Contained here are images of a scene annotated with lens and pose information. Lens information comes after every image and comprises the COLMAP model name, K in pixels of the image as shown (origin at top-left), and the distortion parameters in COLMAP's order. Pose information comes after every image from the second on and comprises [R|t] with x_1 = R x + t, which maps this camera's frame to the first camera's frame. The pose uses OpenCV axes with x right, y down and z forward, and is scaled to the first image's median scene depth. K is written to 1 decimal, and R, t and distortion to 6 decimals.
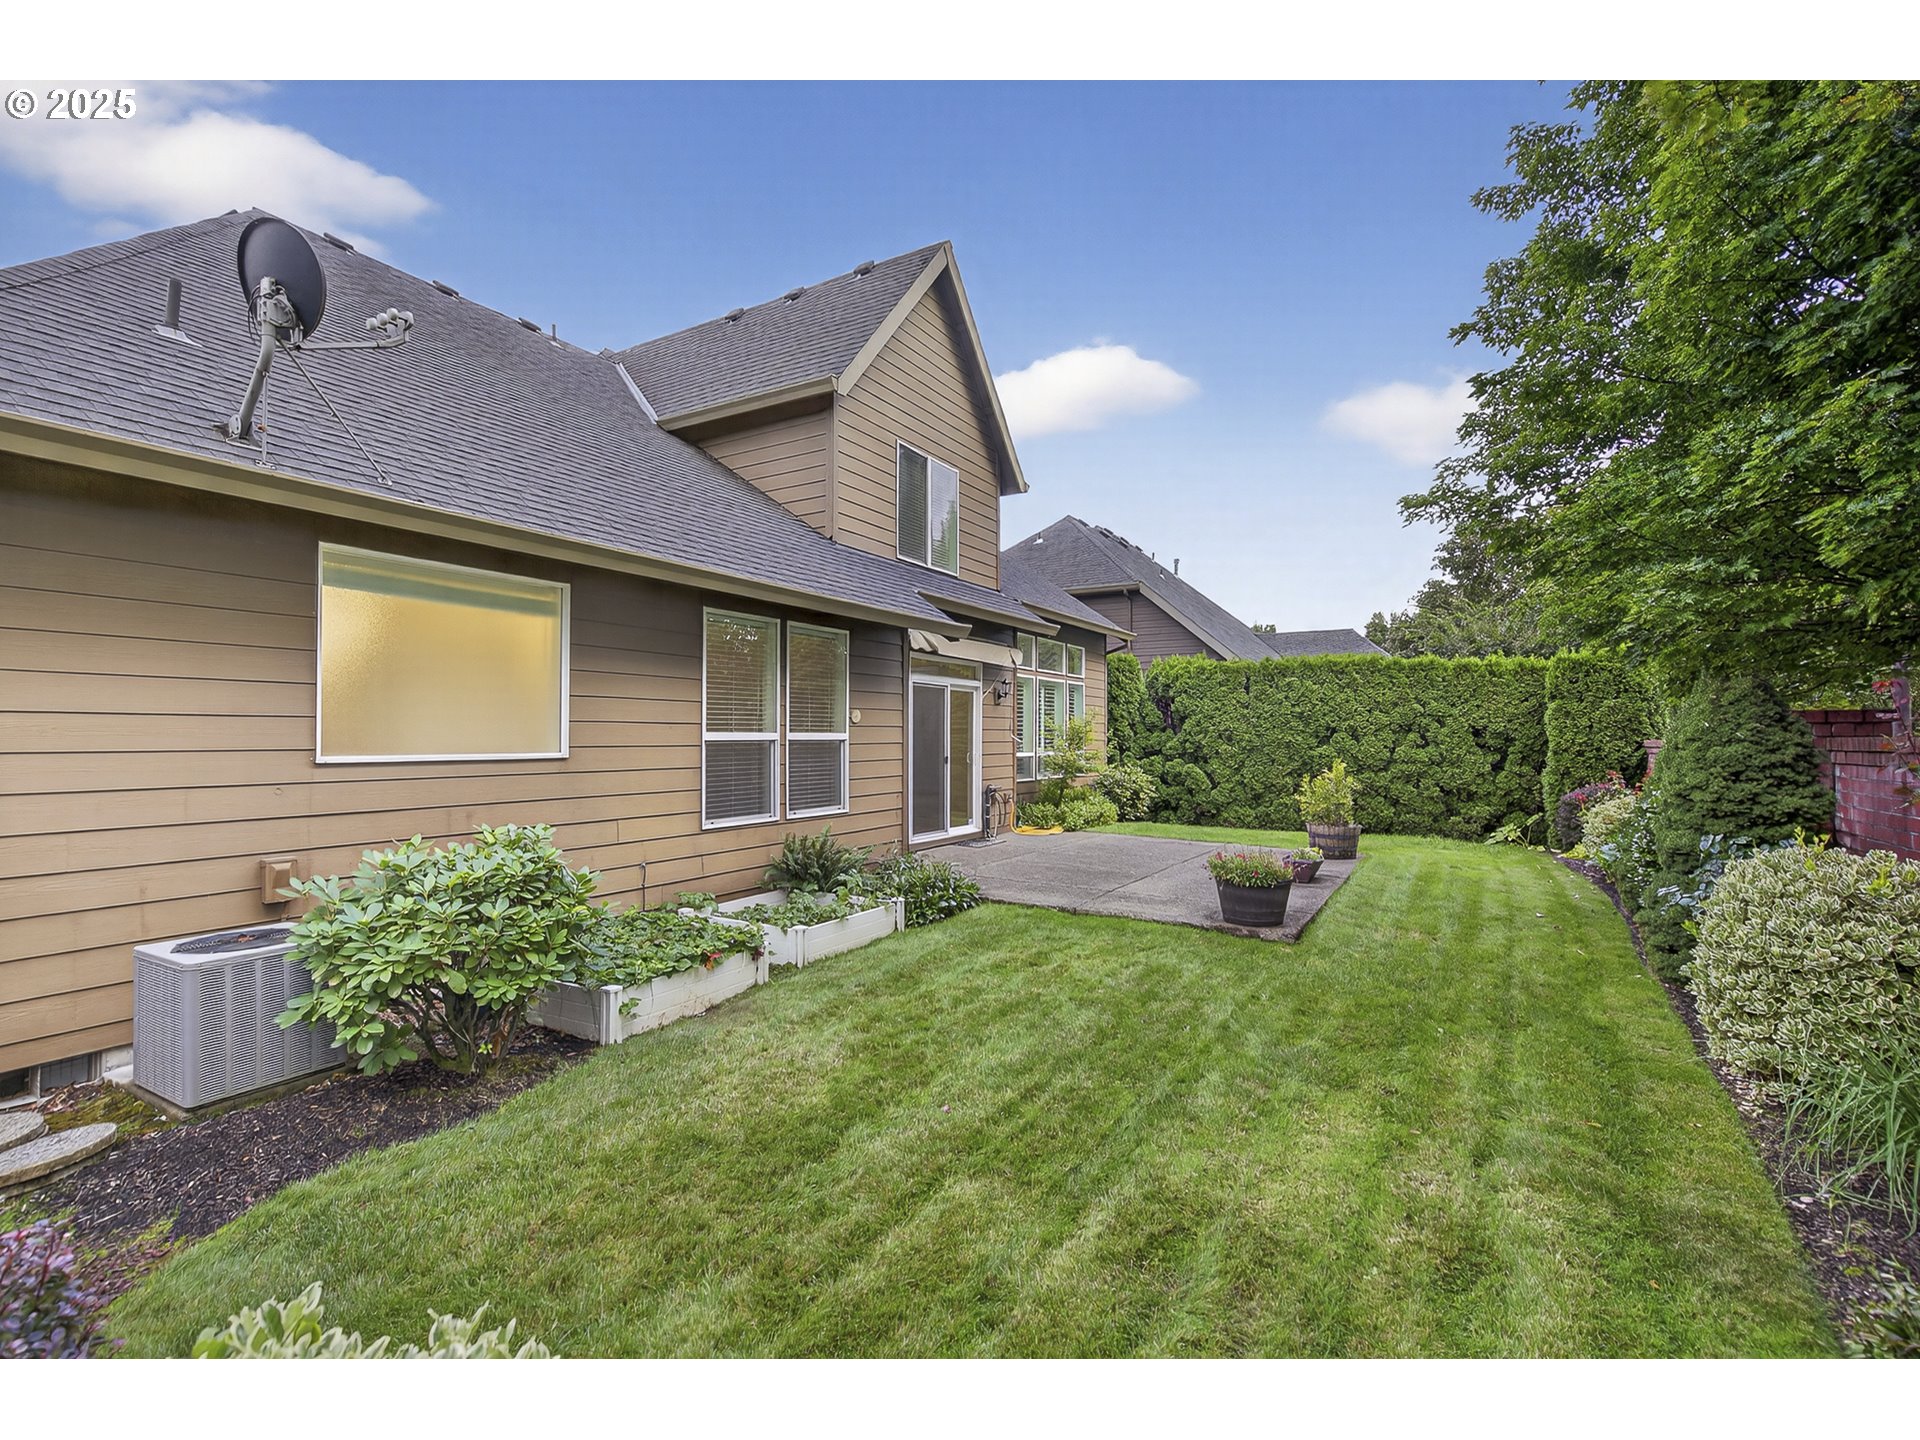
lens RADIAL K [[884.4, 0, 955.9], [0, 884.4, 728.0], [0, 0, 1]] dist [-0.000193, 0.001260]
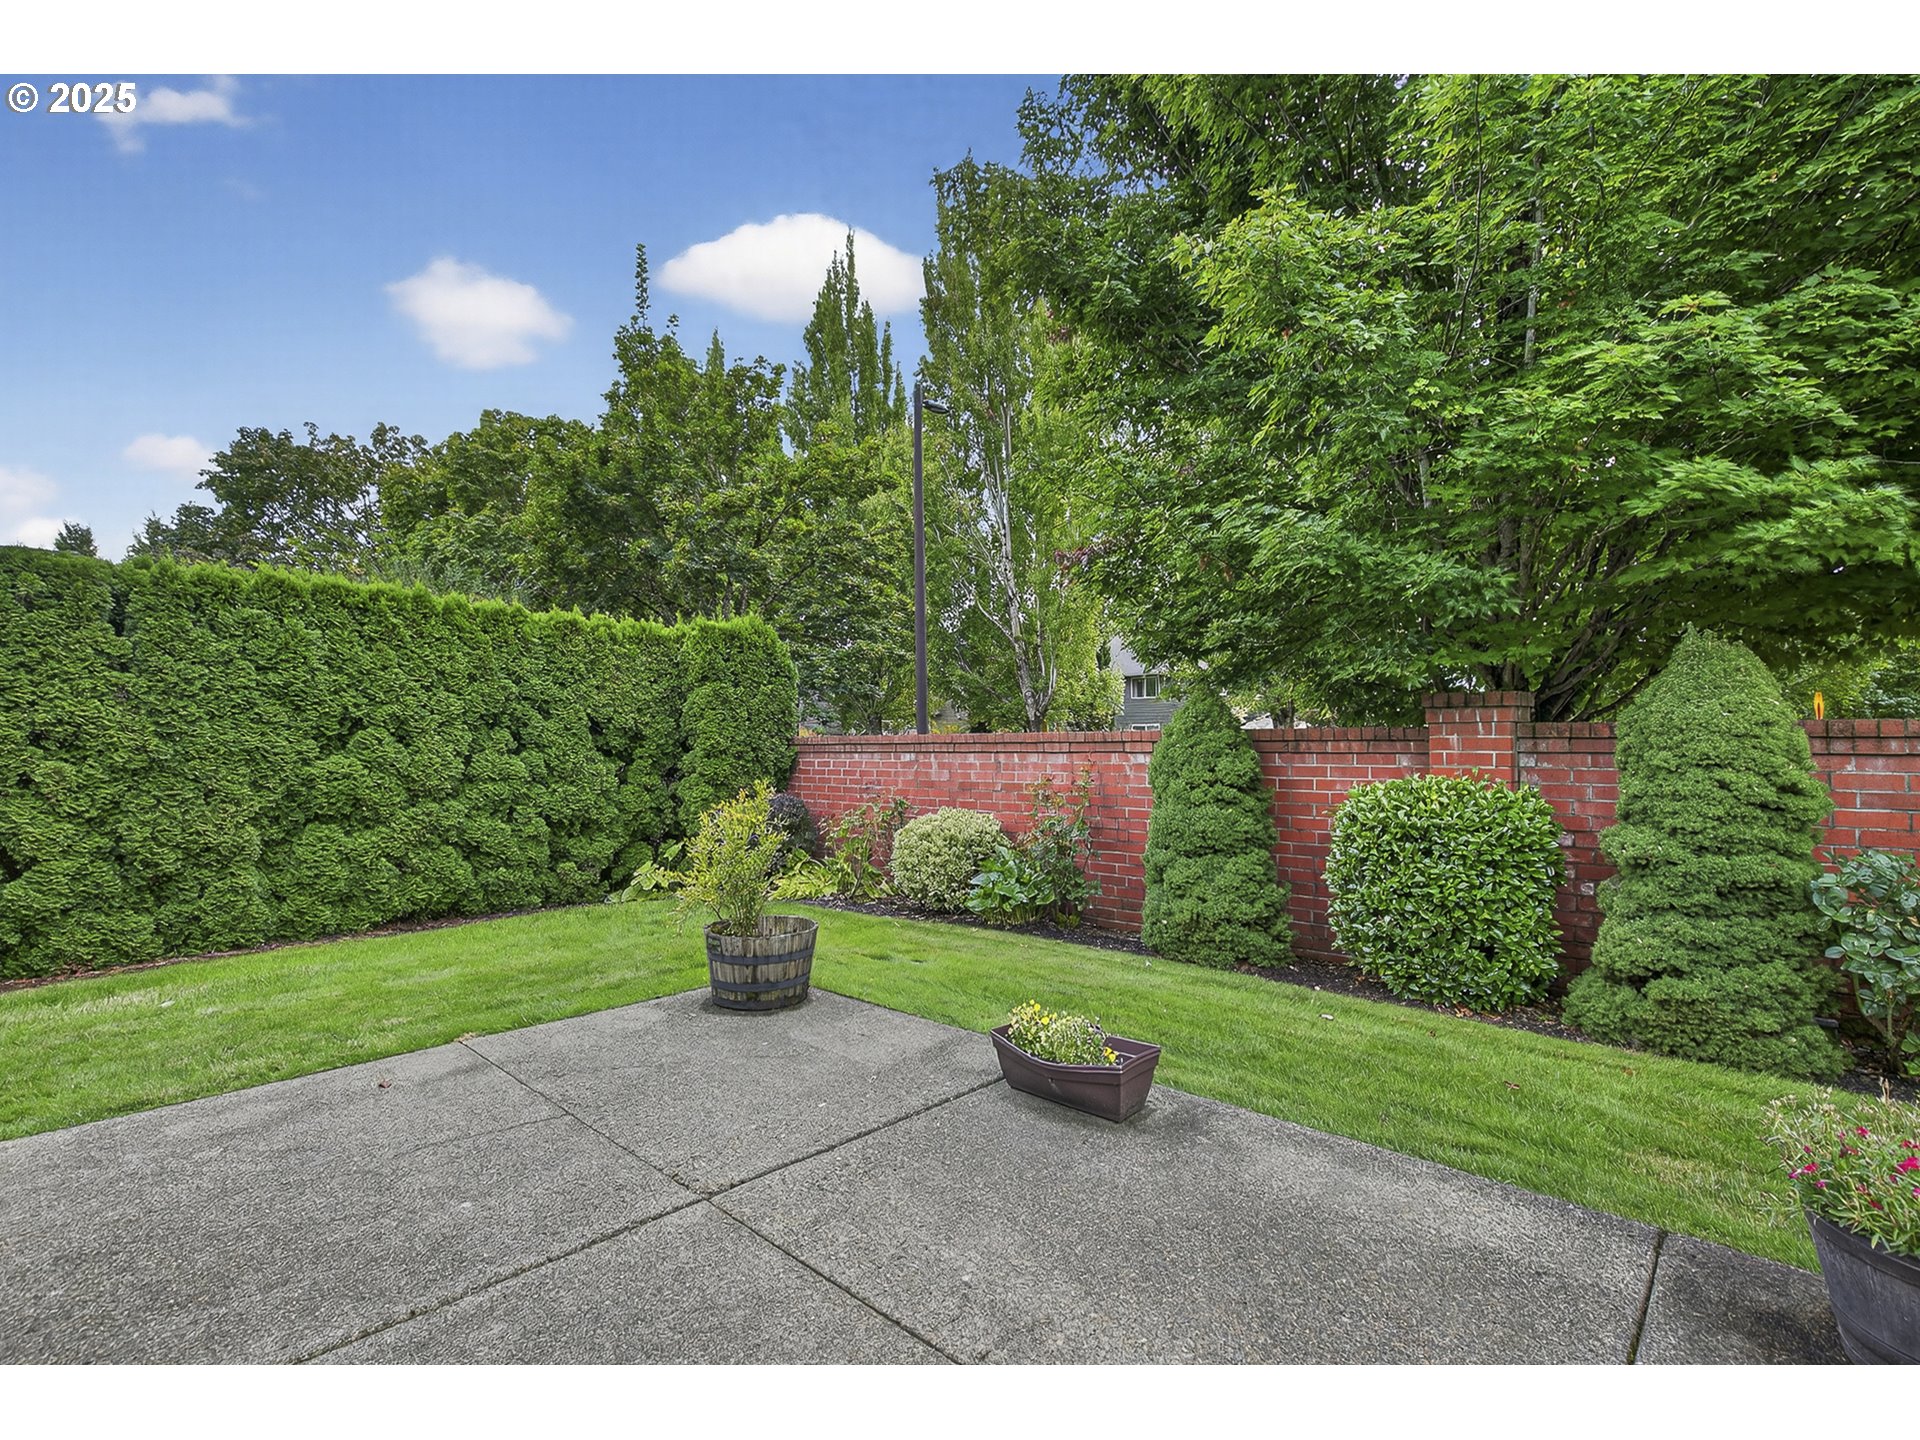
lens RADIAL K [[884.4, 0, 978.2], [0, 884.4, 723.4], [0, 0, 1]] dist [-0.000193, 0.001260]
pose [[0.197034, 0.006290, 0.980376, 0.006210], [0.000174, 0.999979, -0.006451, 0.005779], [-0.980397, 0.001441, 0.197029, 0.572585]]
